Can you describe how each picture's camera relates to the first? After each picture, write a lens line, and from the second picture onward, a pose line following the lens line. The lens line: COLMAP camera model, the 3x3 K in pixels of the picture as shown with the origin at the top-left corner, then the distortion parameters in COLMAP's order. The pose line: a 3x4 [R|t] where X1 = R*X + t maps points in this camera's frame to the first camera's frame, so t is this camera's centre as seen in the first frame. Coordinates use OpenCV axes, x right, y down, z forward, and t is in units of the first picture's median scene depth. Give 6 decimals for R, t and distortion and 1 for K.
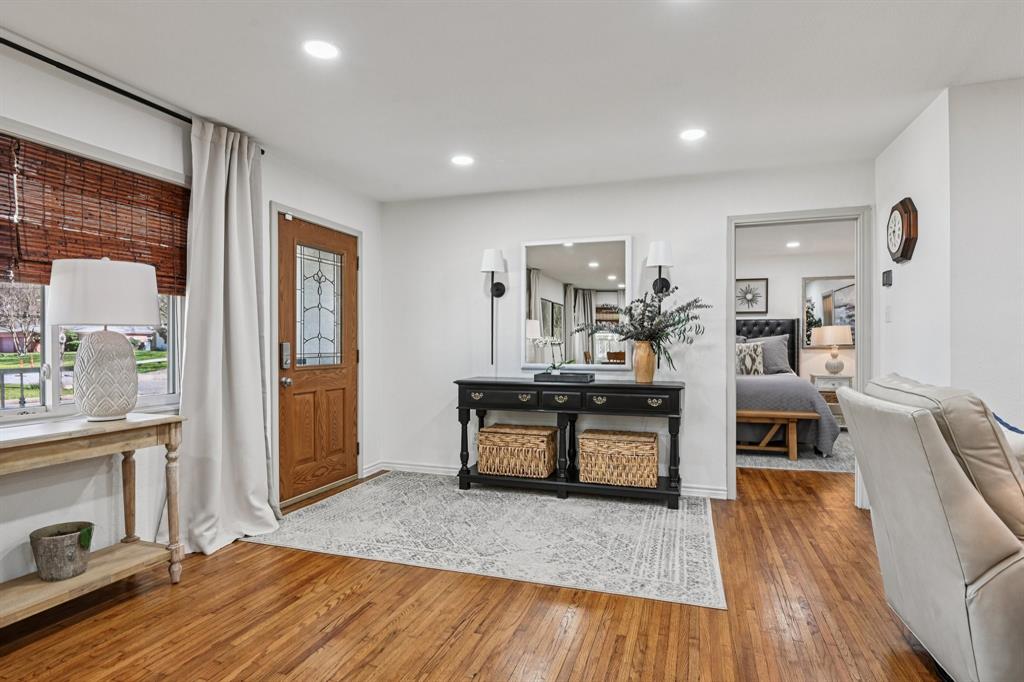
lens RADIAL K [[529.8, 0, 512.8], [0, 529.8, 343.9], [0, 0, 1]] dist [-0.015819, -0.006468]
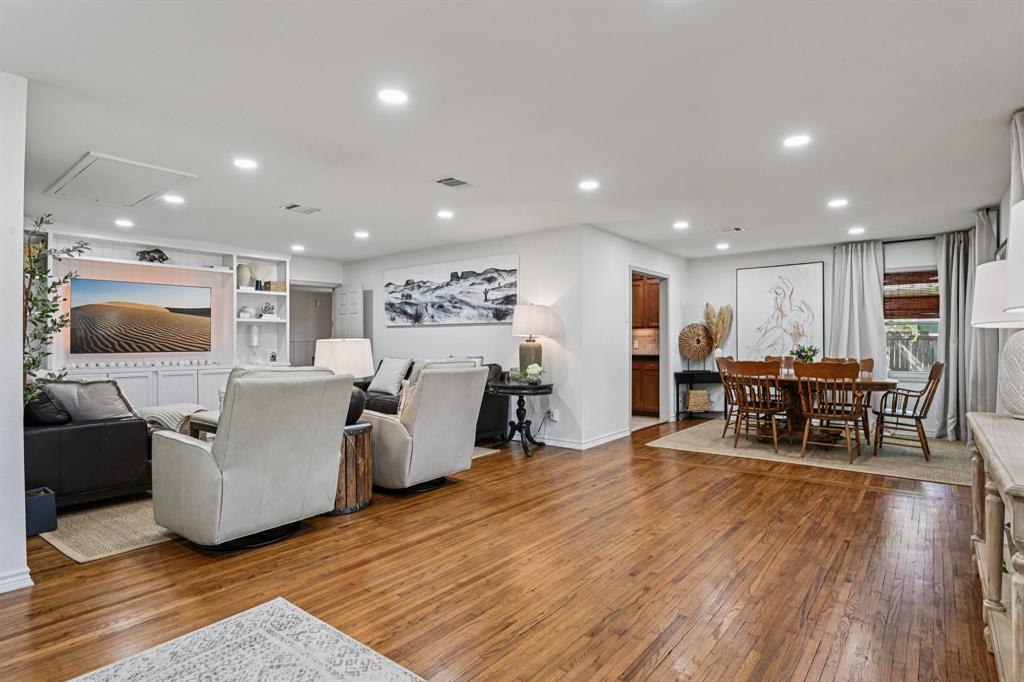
lens RADIAL K [[519.9, 0, 513.2], [0, 519.9, 342.1], [0, 0, 1]] dist [-0.018561, -0.000073]
pose [[-0.935675, 0.003044, 0.352850, -0.429806], [0.002706, 0.999995, -0.001451, -0.002487], [-0.352853, -0.000402, -0.935679, 1.965921]]
